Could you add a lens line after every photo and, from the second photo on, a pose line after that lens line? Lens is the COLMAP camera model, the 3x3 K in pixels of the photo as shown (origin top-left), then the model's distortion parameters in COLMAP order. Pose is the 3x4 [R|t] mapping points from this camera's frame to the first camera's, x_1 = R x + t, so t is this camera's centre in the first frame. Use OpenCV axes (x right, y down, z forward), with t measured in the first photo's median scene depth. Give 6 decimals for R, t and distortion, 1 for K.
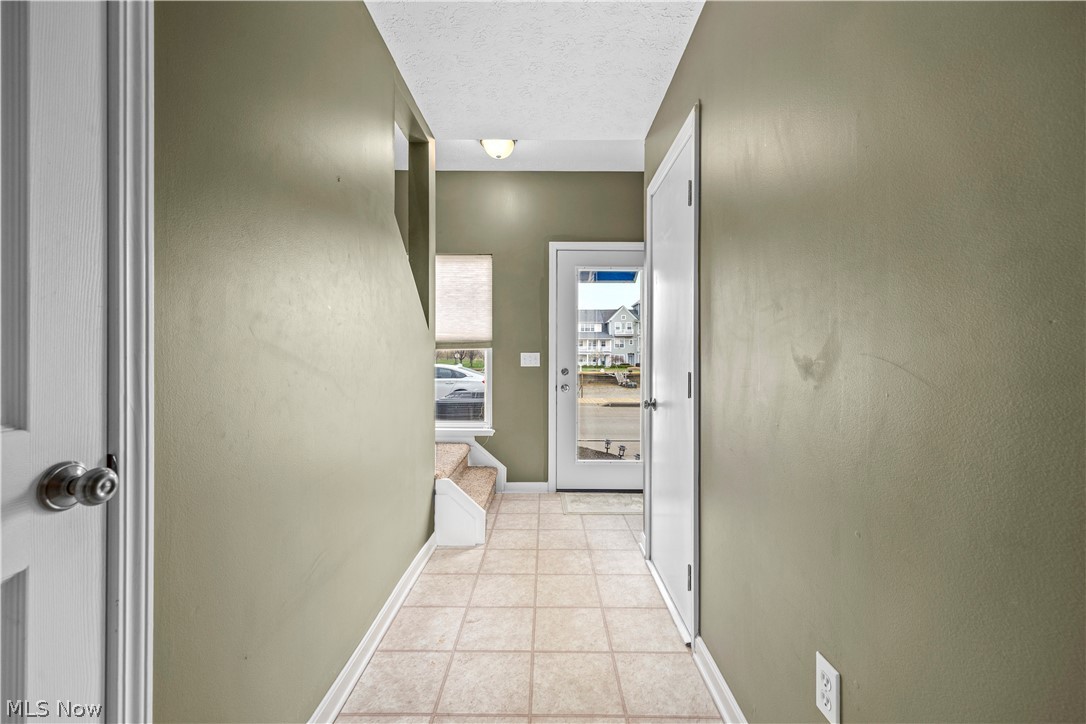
lens RADIAL K [[442.4, 0, 544.9], [0, 442.4, 359.2], [0, 0, 1]] dist [0.010952, -0.000058]
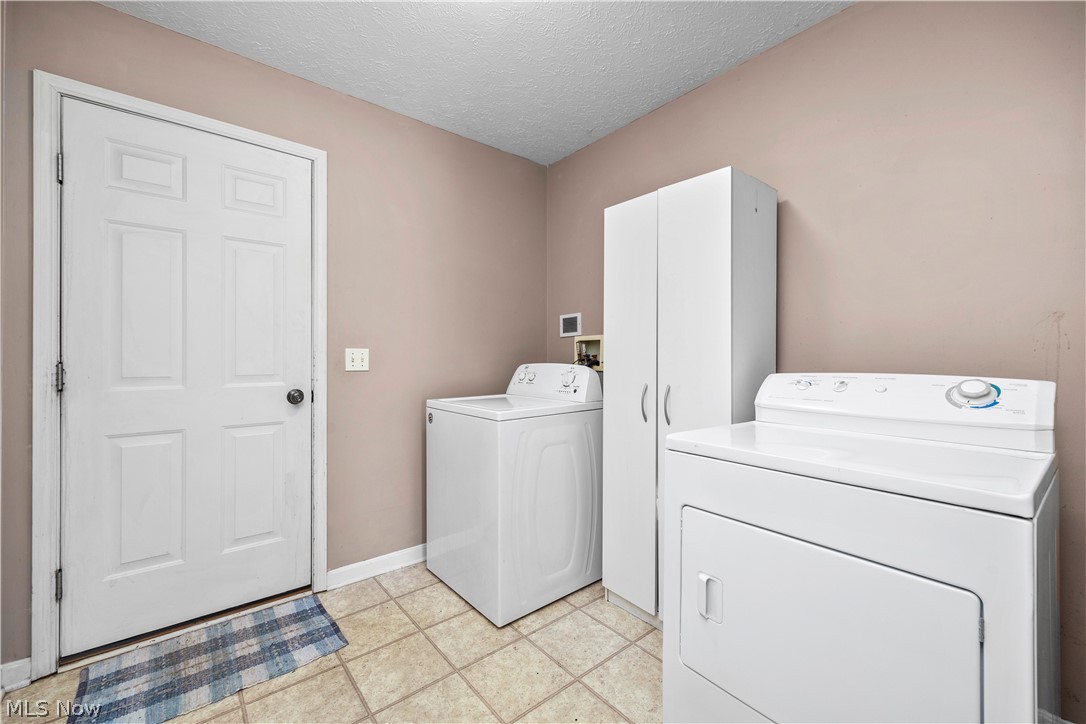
lens RADIAL K [[442.4, 0, 544.9], [0, 442.4, 359.2], [0, 0, 1]] dist [0.010952, -0.000058]
pose [[-0.767222, 0.001517, -0.641380, 0.417408], [0.002844, 0.999995, -0.001038, 0.000431], [0.641376, -0.002620, -0.767223, 1.948316]]
